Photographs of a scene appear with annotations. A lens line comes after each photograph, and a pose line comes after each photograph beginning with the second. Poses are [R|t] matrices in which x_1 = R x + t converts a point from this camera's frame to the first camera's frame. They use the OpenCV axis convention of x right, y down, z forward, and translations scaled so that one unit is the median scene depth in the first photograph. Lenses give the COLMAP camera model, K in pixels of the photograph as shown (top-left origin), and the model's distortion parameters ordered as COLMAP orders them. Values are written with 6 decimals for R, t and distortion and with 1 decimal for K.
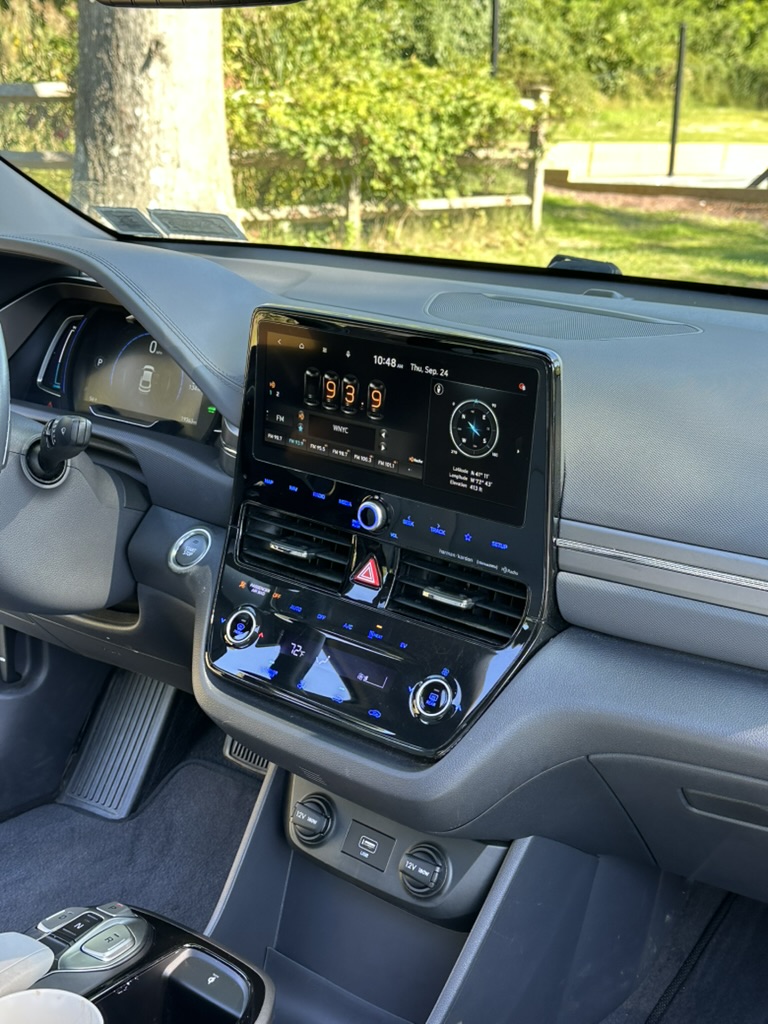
lens RADIAL K [[1326.7, 0, 348.0], [0, 1326.7, 507.5], [0, 0, 1]] dist [0.127366, -0.075332]
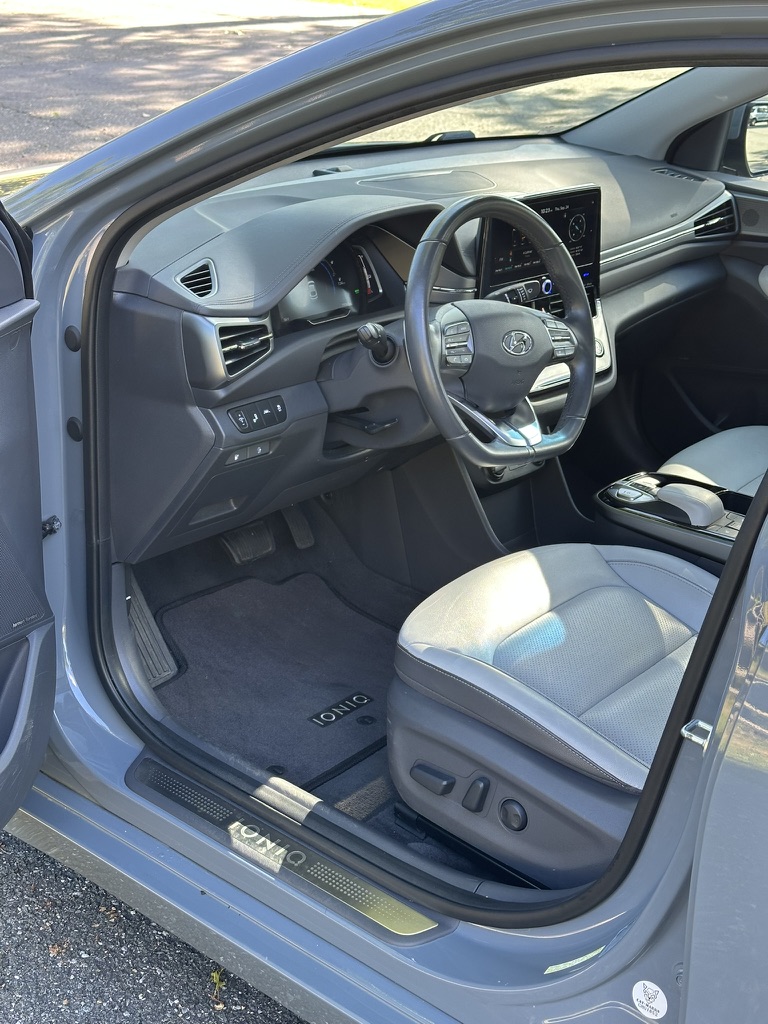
lens RADIAL K [[1482.5, 0, 384.0], [0, 1482.5, 512.0], [0, 0, 1]] dist [0.170209, -0.052889]
pose [[0.076842, -0.409221, 0.909194, -2.288032], [0.249557, 0.890758, 0.379831, -0.634990], [-0.965306, 0.197709, 0.170572, 0.924922]]
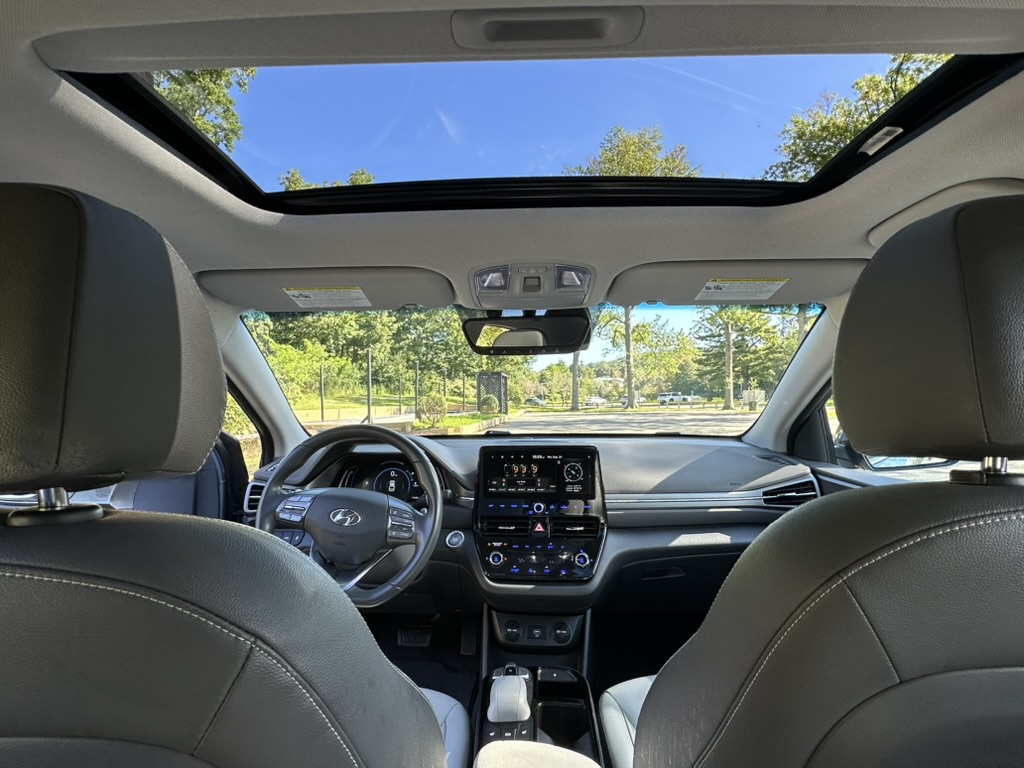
lens RADIAL K [[540.9, 0, 512.0], [0, 540.9, 384.0], [0, 0, 1]] dist [-0.005151, -0.000493]
pose [[0.827762, -0.032858, 0.560116, -0.726479], [0.201244, 0.949248, -0.241721, 0.024261], [-0.523747, 0.312807, 0.792364, -0.041798]]
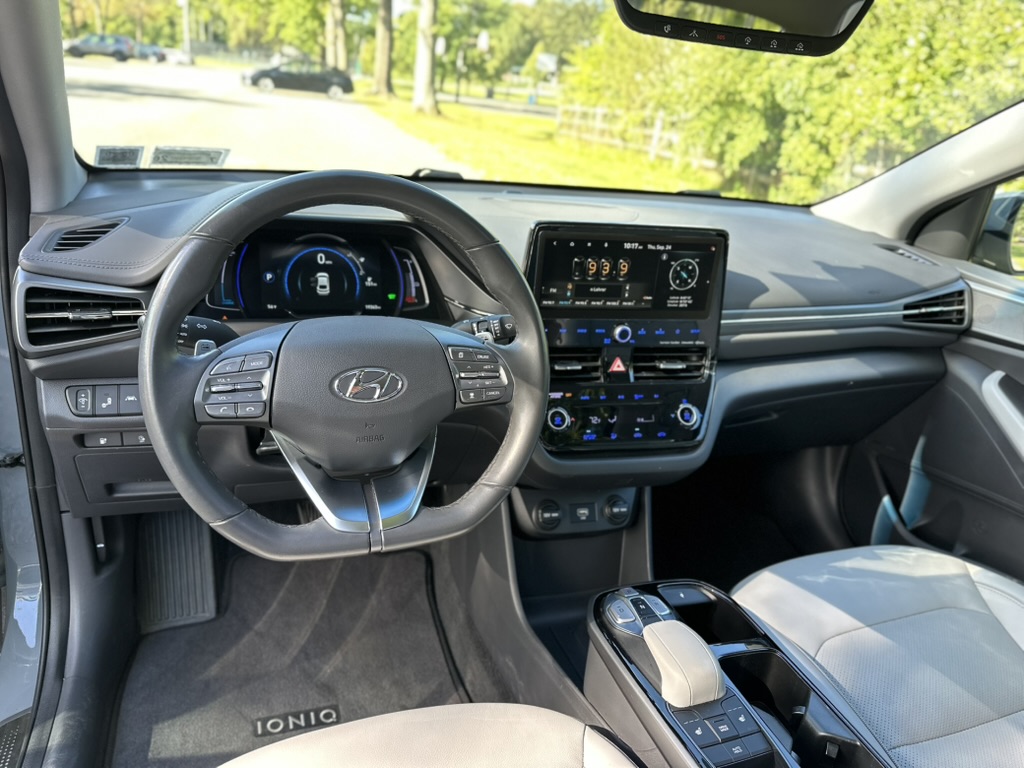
lens RADIAL K [[713.7, 0, 498.0], [0, 713.7, 385.9], [0, 0, 1]] dist [0.114863, -0.170833]
pose [[0.578591, -0.287935, 0.763103, -0.844814], [0.170249, 0.957640, 0.232254, -0.181243], [-0.797651, -0.004462, 0.603102, 0.556505]]
